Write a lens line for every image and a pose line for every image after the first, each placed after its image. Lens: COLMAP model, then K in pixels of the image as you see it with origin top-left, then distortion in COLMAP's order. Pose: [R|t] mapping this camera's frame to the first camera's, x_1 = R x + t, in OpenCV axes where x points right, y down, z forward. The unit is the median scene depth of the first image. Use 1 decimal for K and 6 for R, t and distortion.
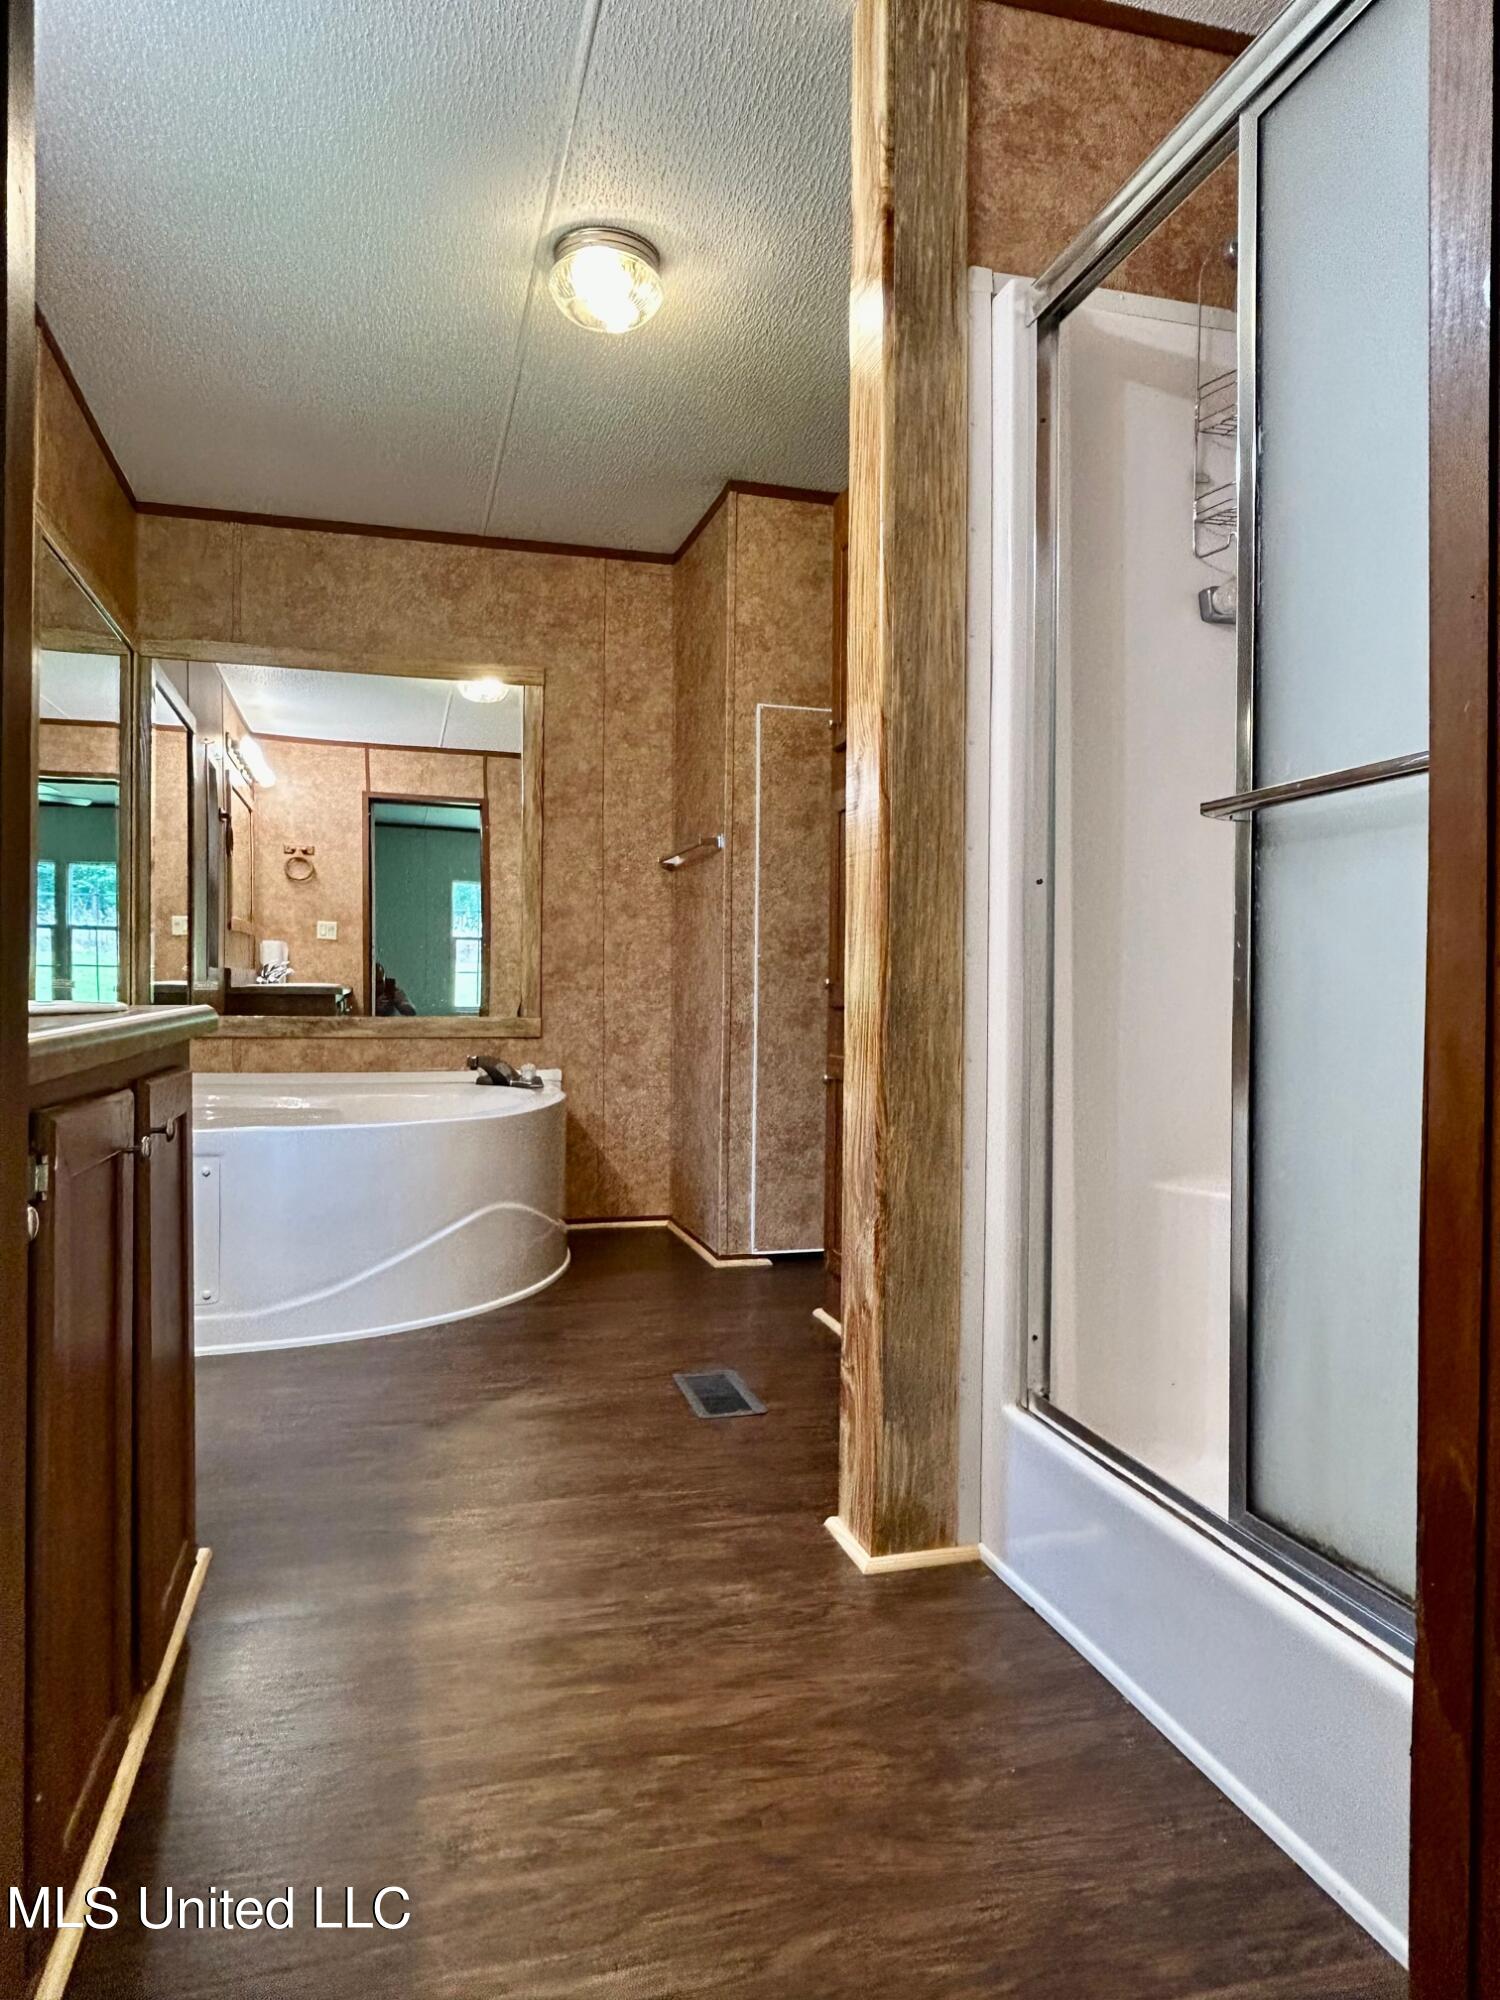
lens RADIAL K [[1288.6, 0, 743.4], [0, 1288.6, 1011.4], [0, 0, 1]] dist [-0.003964, 0.004196]
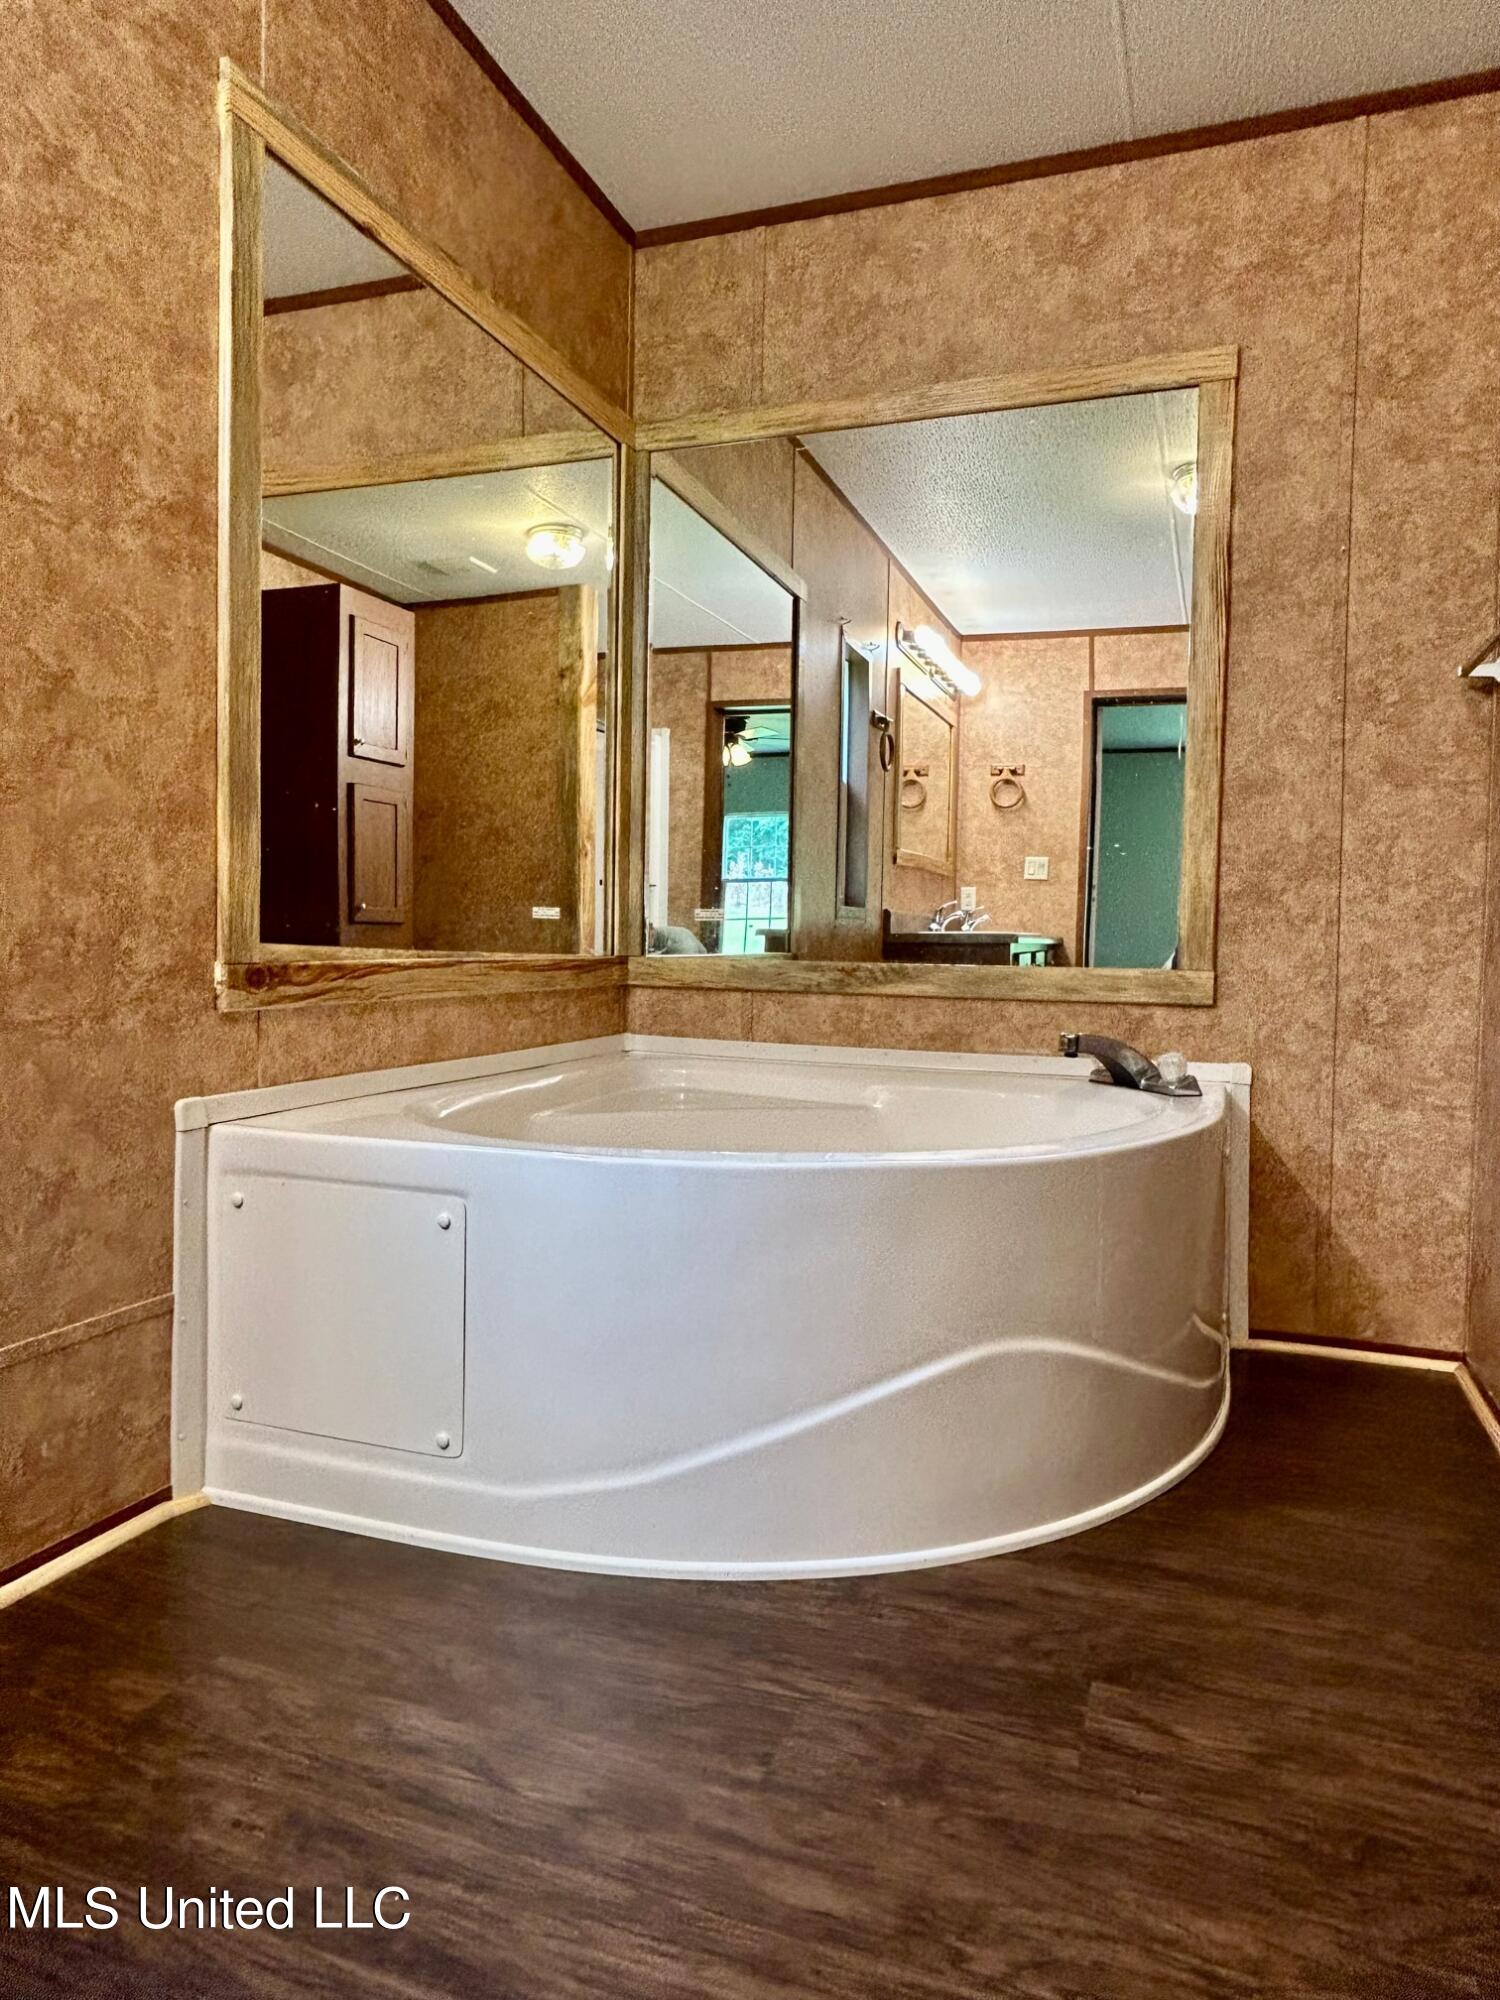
lens RADIAL K [[1288.6, 0, 756.8], [0, 1288.6, 995.7], [0, 0, 1]] dist [-0.003964, 0.004196]
pose [[0.814638, 0.030233, -0.579182, 0.007733], [-0.022933, 0.999539, 0.019919, 0.008910], [0.579516, -0.002944, 0.814955, 0.421384]]
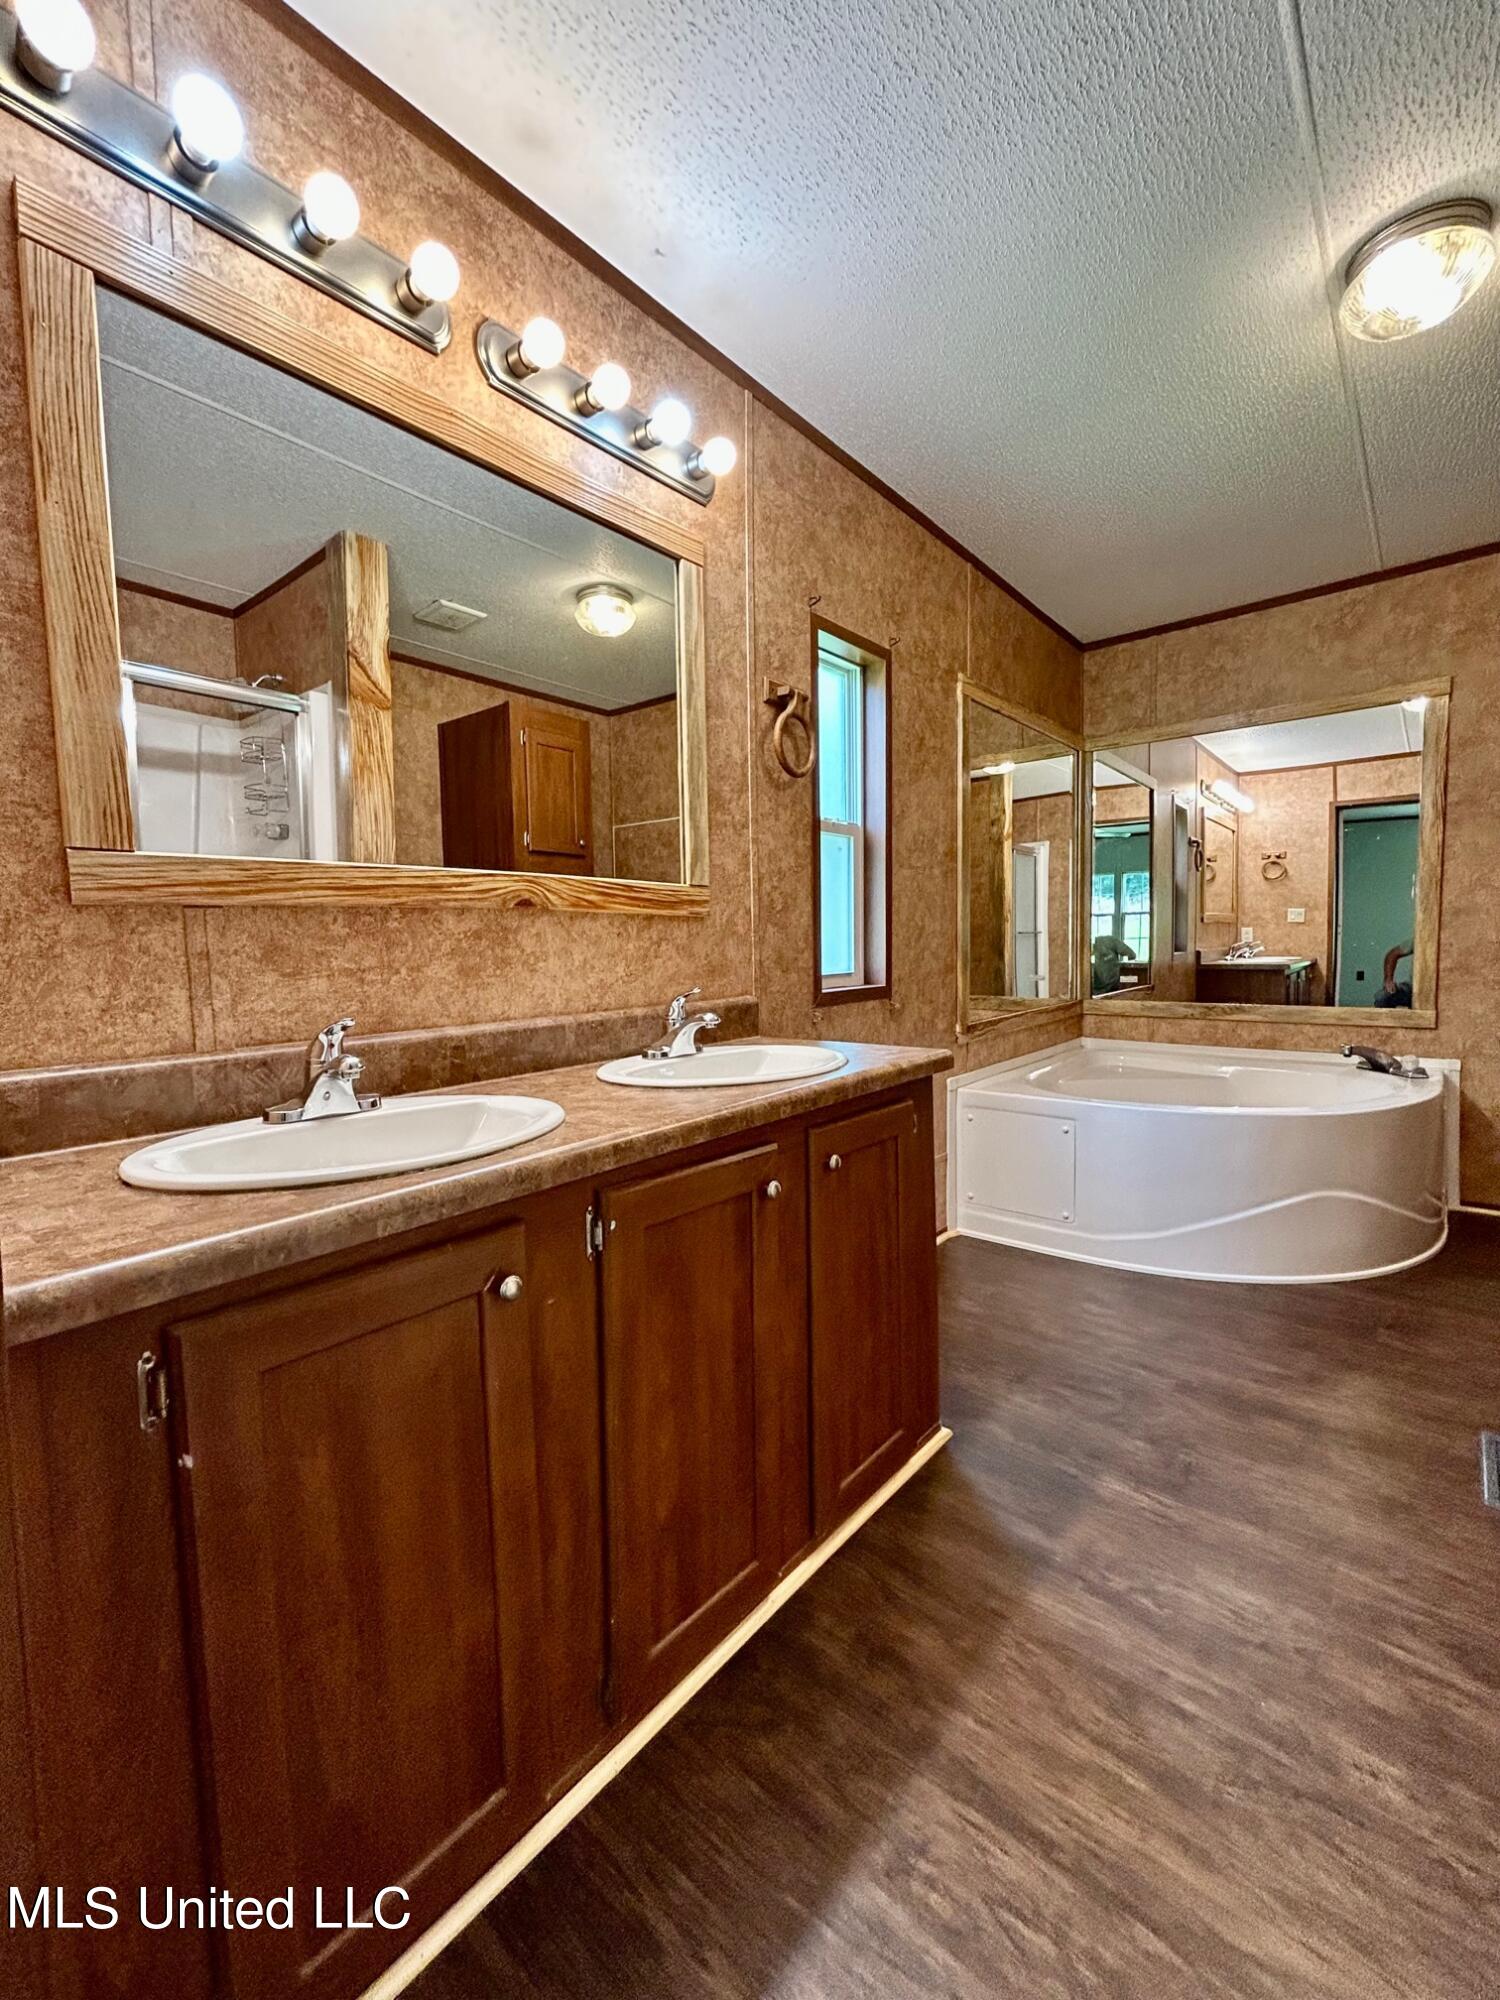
lens RADIAL K [[816.7, 0, 752.2], [0, 816.7, 999.3], [0, 0, 1]] dist [0.001491, 0.001121]
pose [[0.566302, 0.035124, -0.823449, 0.080800], [0.009701, 0.998738, 0.049273, -0.043591], [0.824141, -0.035892, 0.565247, 0.147570]]
